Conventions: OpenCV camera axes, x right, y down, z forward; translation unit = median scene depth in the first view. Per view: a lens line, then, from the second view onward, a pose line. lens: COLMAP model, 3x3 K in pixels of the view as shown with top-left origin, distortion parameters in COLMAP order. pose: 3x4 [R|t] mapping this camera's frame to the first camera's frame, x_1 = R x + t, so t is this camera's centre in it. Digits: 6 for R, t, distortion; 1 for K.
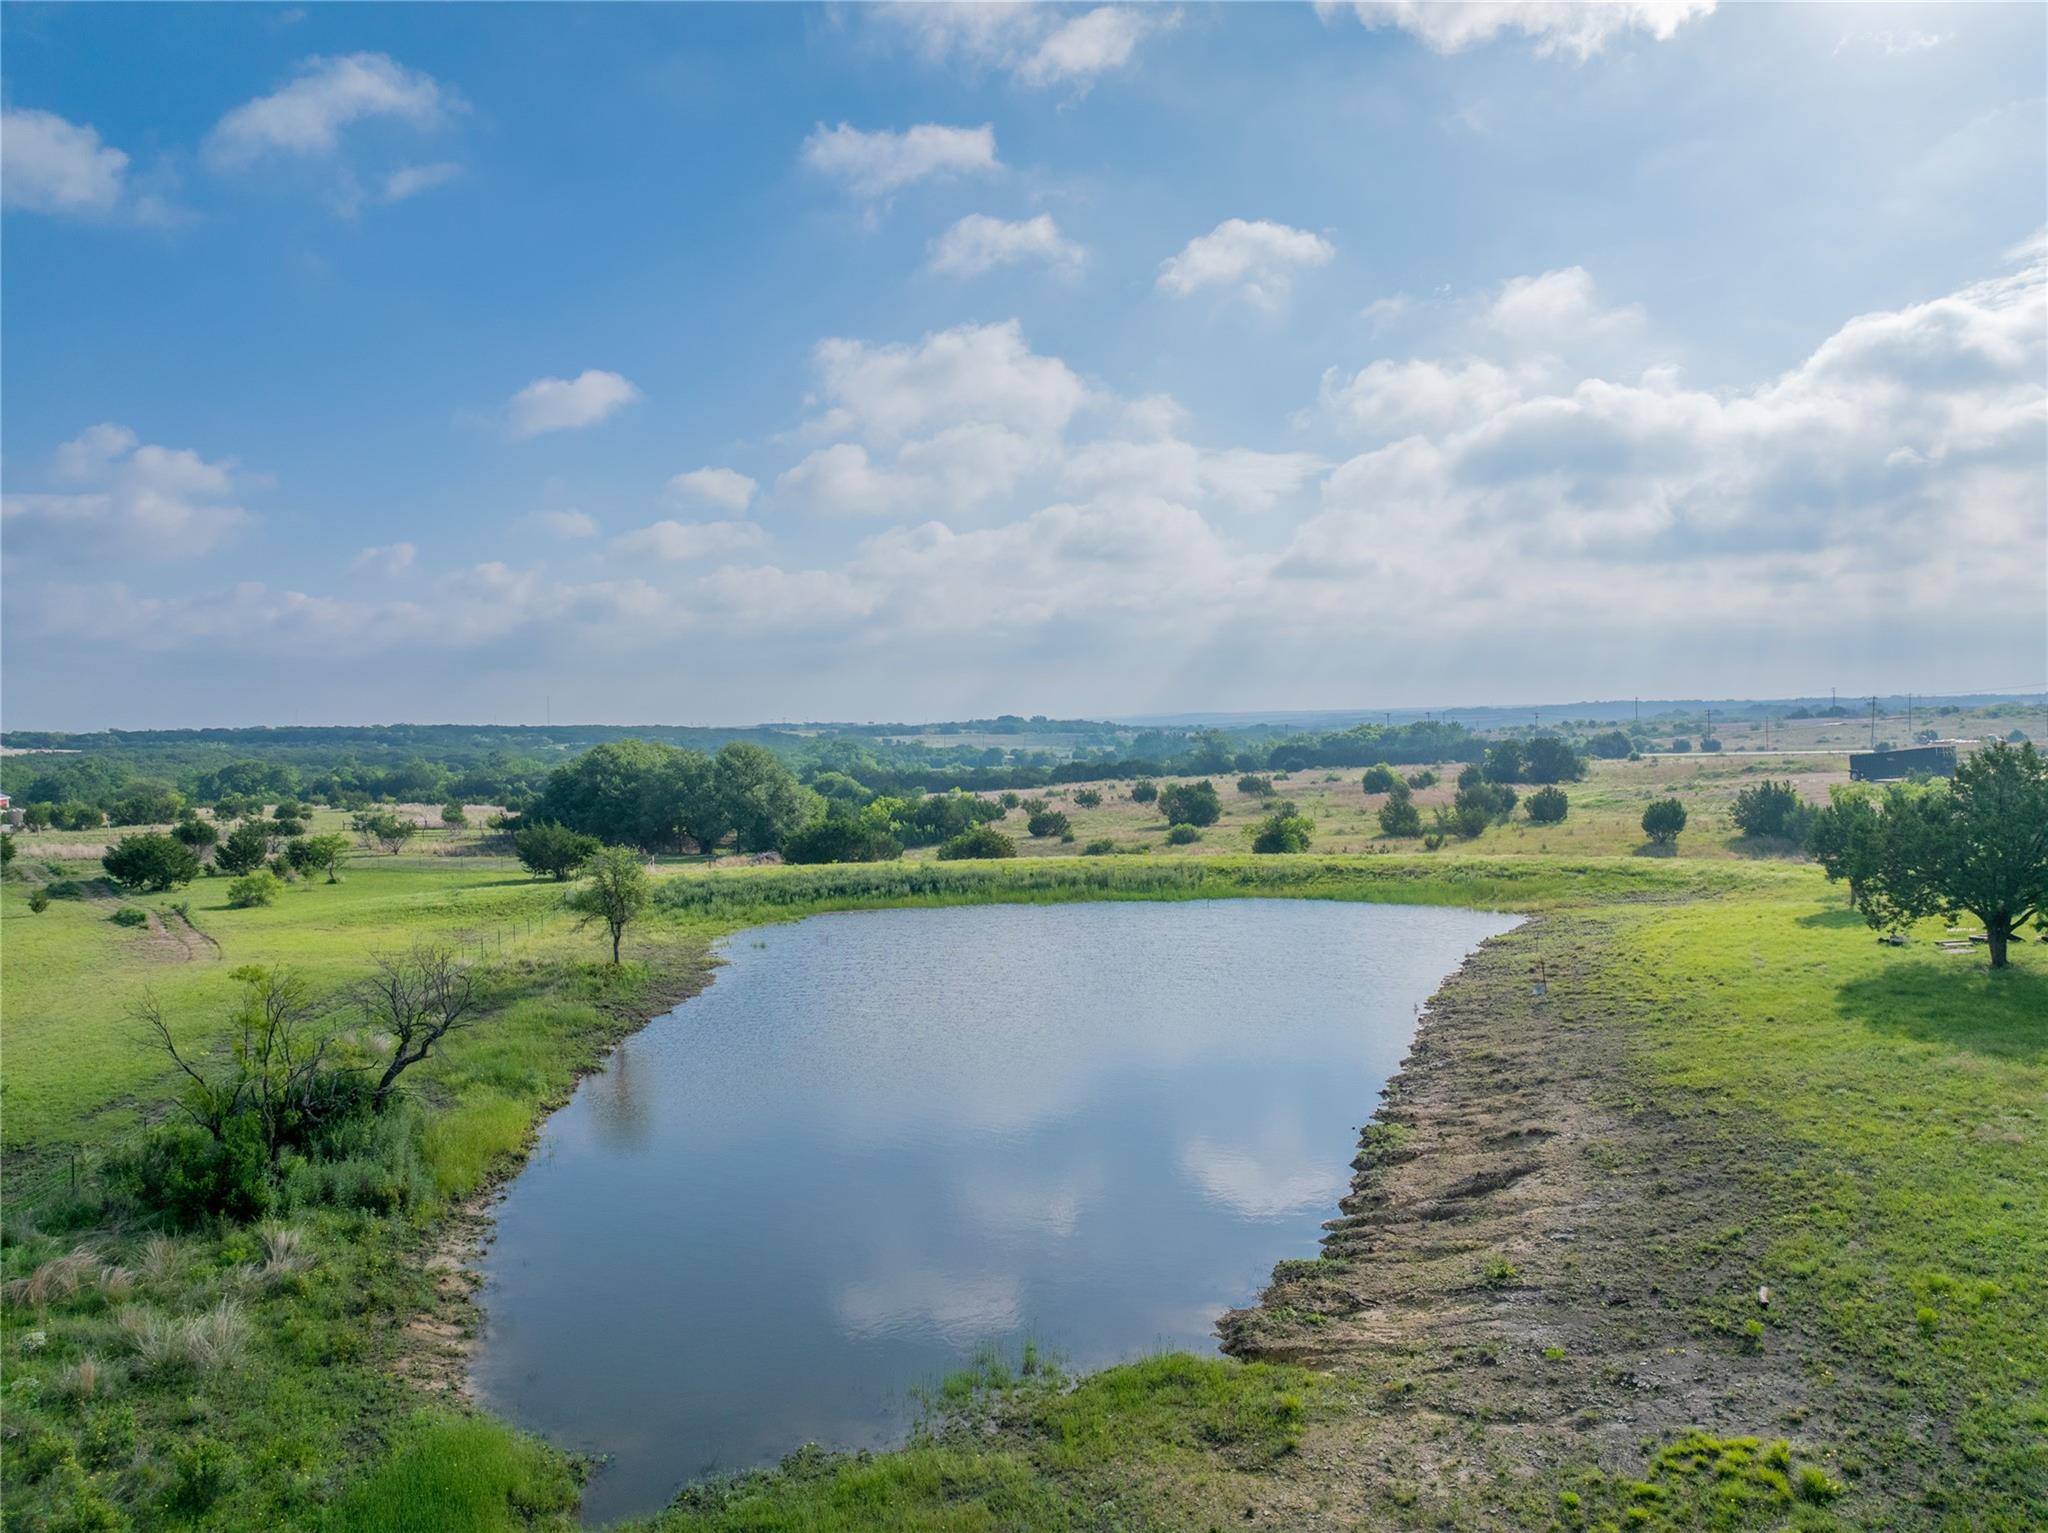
lens RADIAL K [[1438.4, 0, 1034.1], [0, 1438.4, 752.6], [0, 0, 1]] dist [-0.034236, 0.000694]
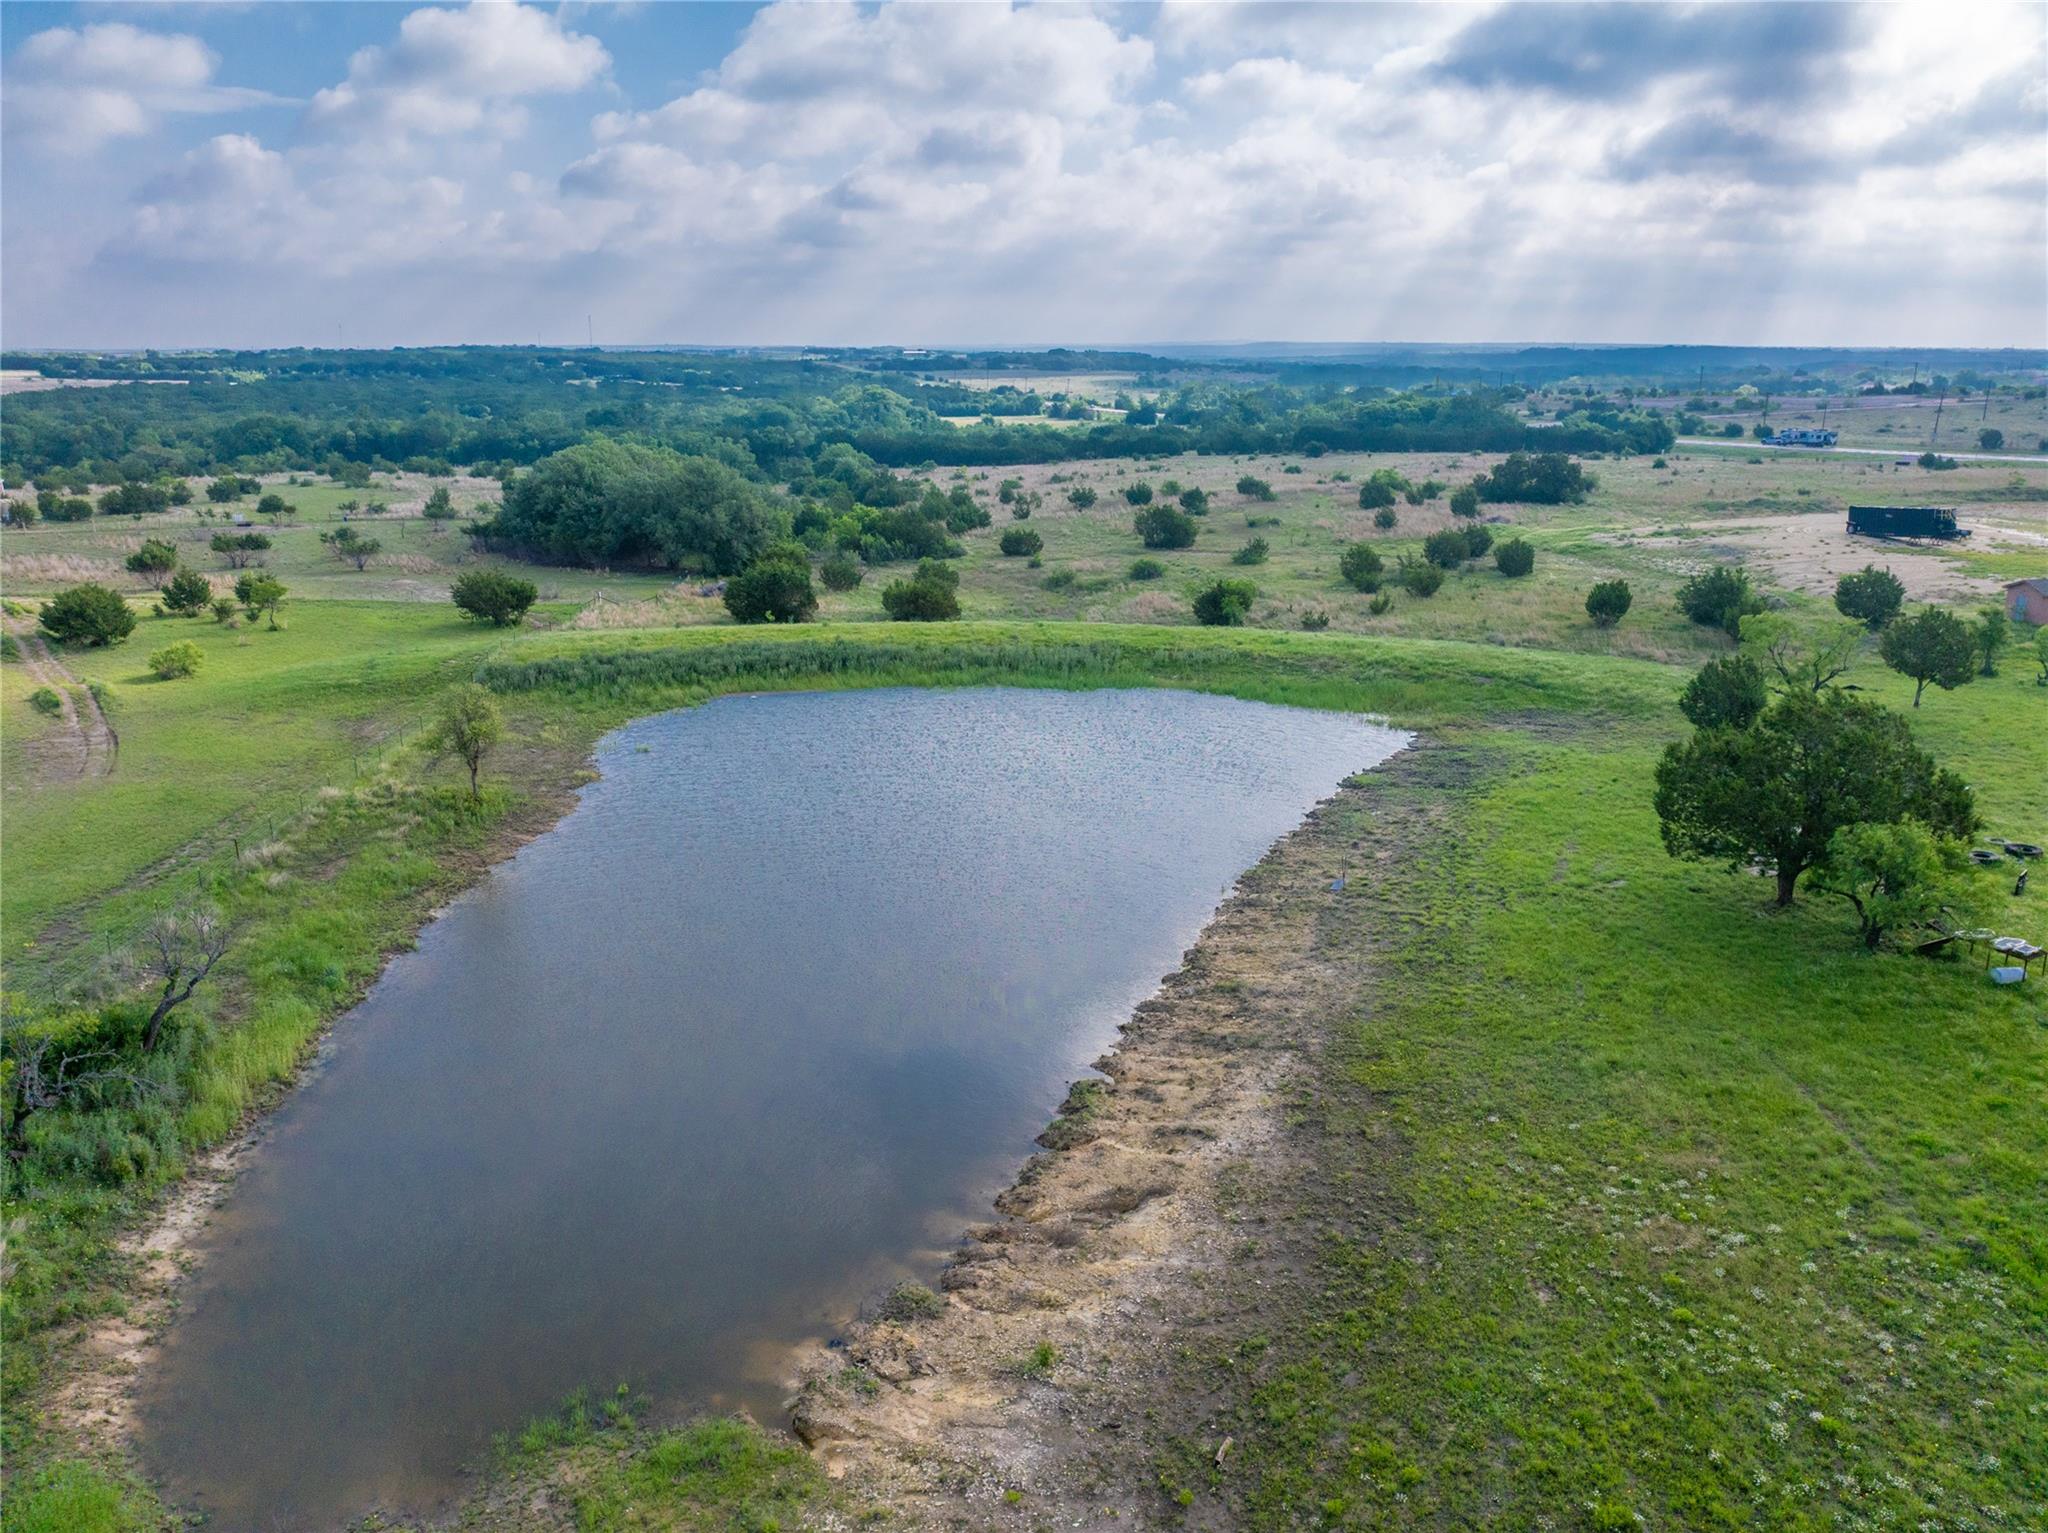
lens RADIAL K [[1438.4, 0, 1027.9], [0, 1438.4, 756.5], [0, 0, 1]] dist [-0.034236, 0.000694]
pose [[0.998726, 0.033323, -0.037893, 0.103282], [-0.022558, 0.966561, 0.255444, -0.108271], [0.045138, -0.254264, 0.966081, 0.018845]]
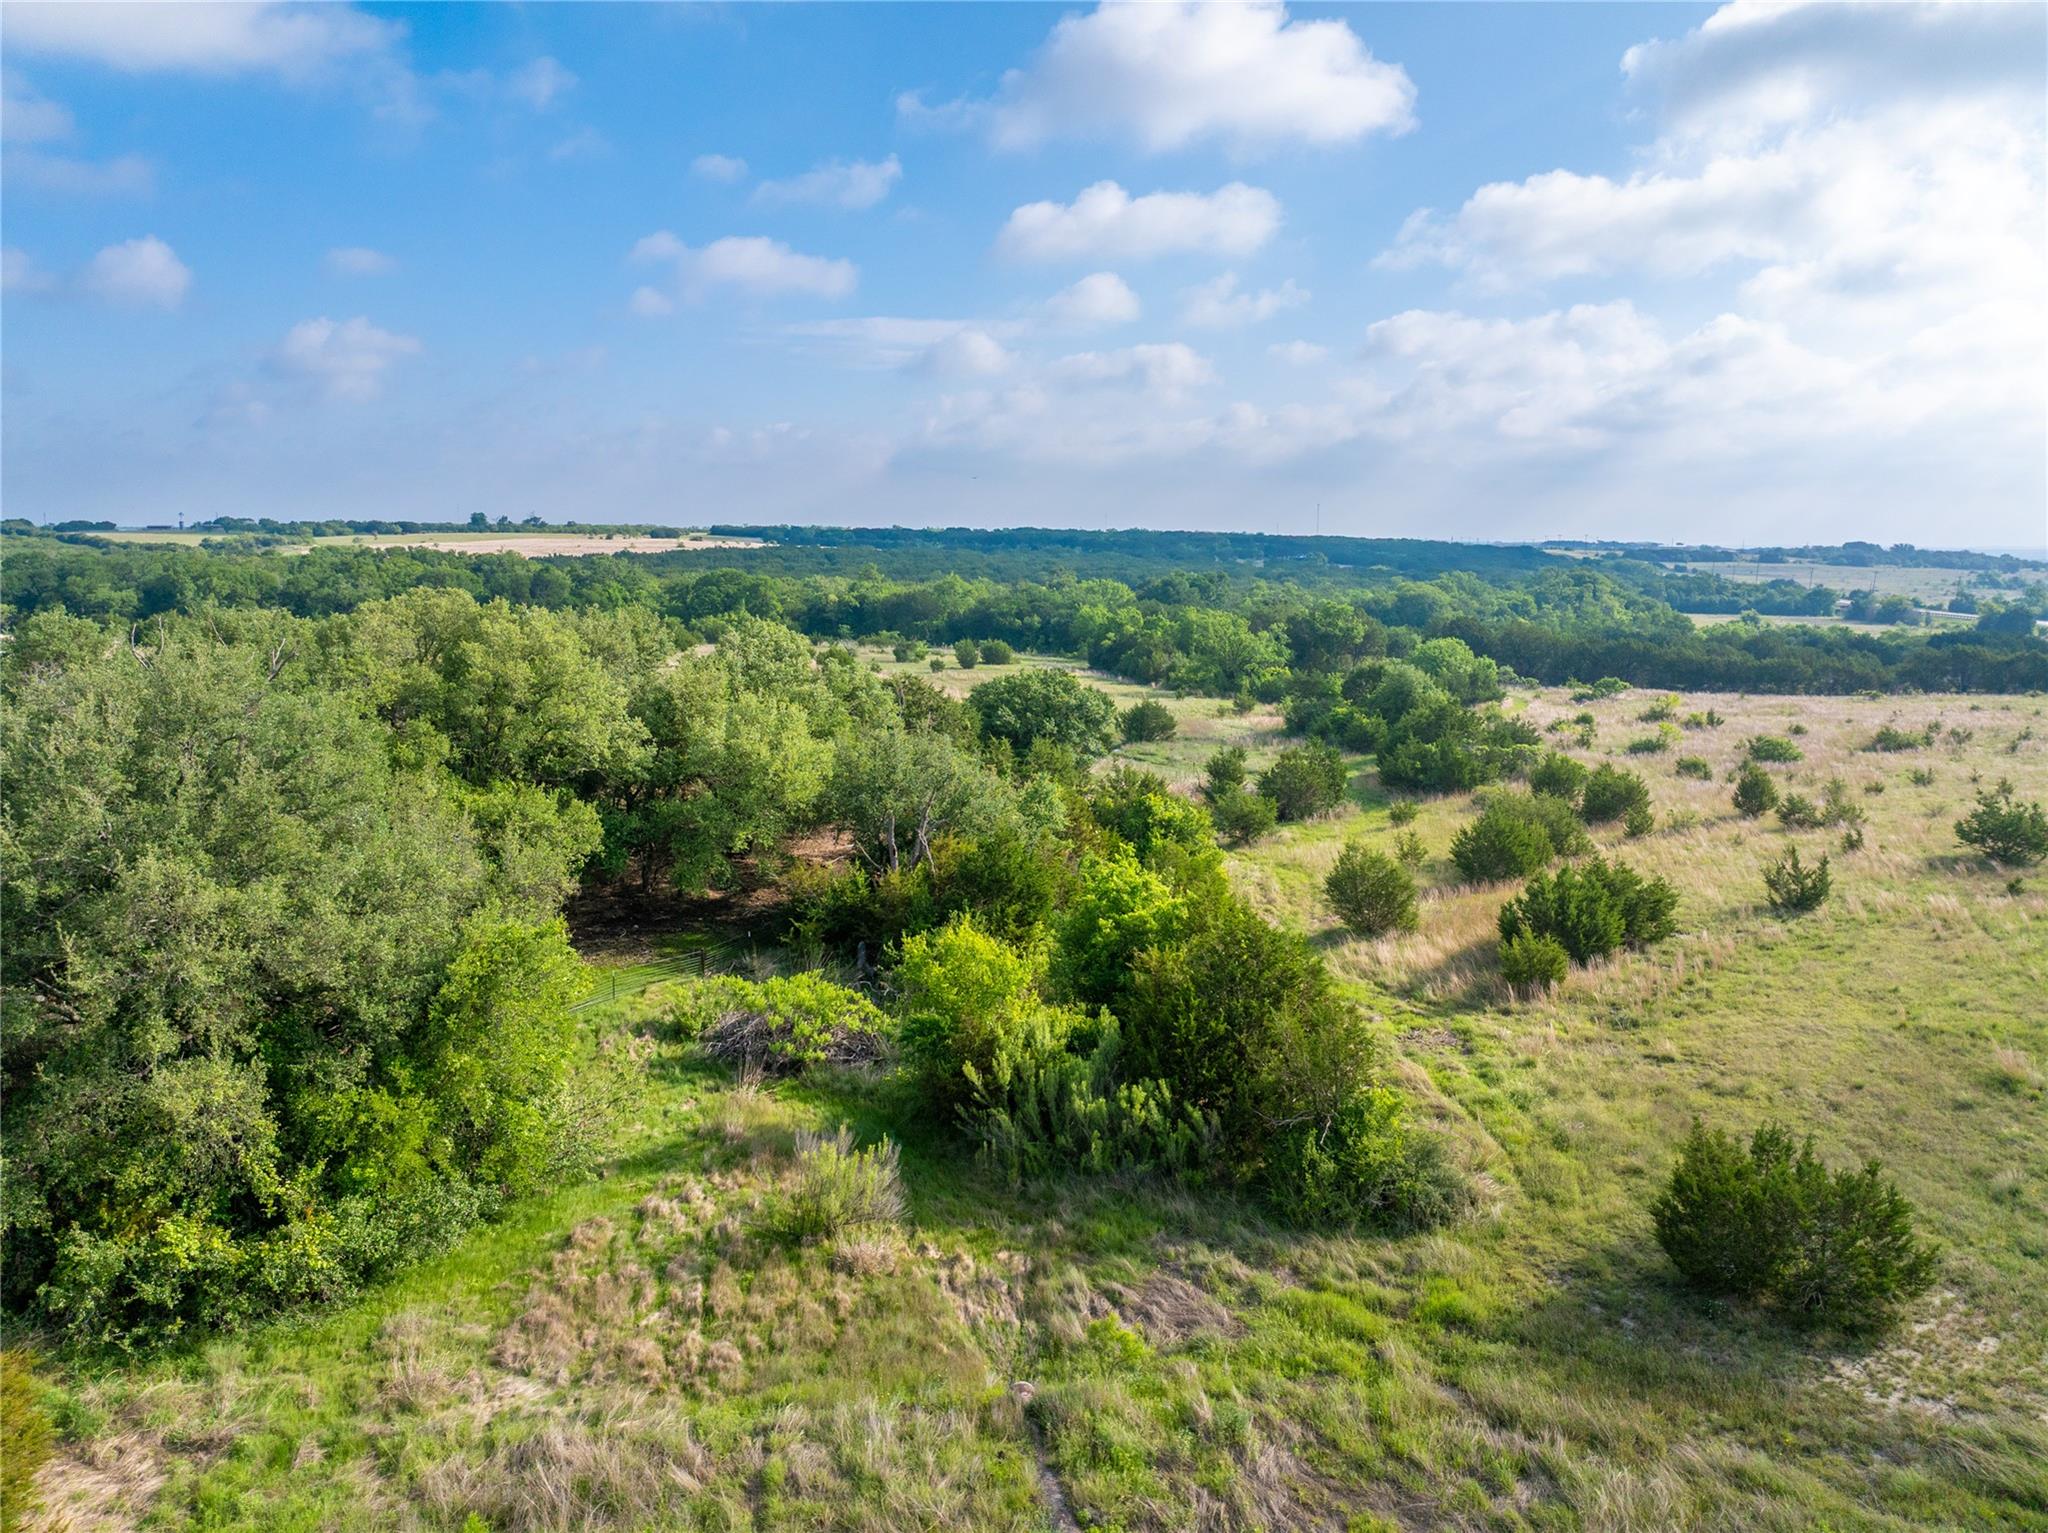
lens RADIAL K [[1438.4, 0, 1019.3], [0, 1438.4, 770.7], [0, 0, 1]] dist [-0.034236, 0.000694]
pose [[0.851991, 0.114080, -0.510977, 0.024680], [-0.040151, 0.987335, 0.153483, -0.046787], [0.522015, -0.110250, 0.845781, 1.459890]]
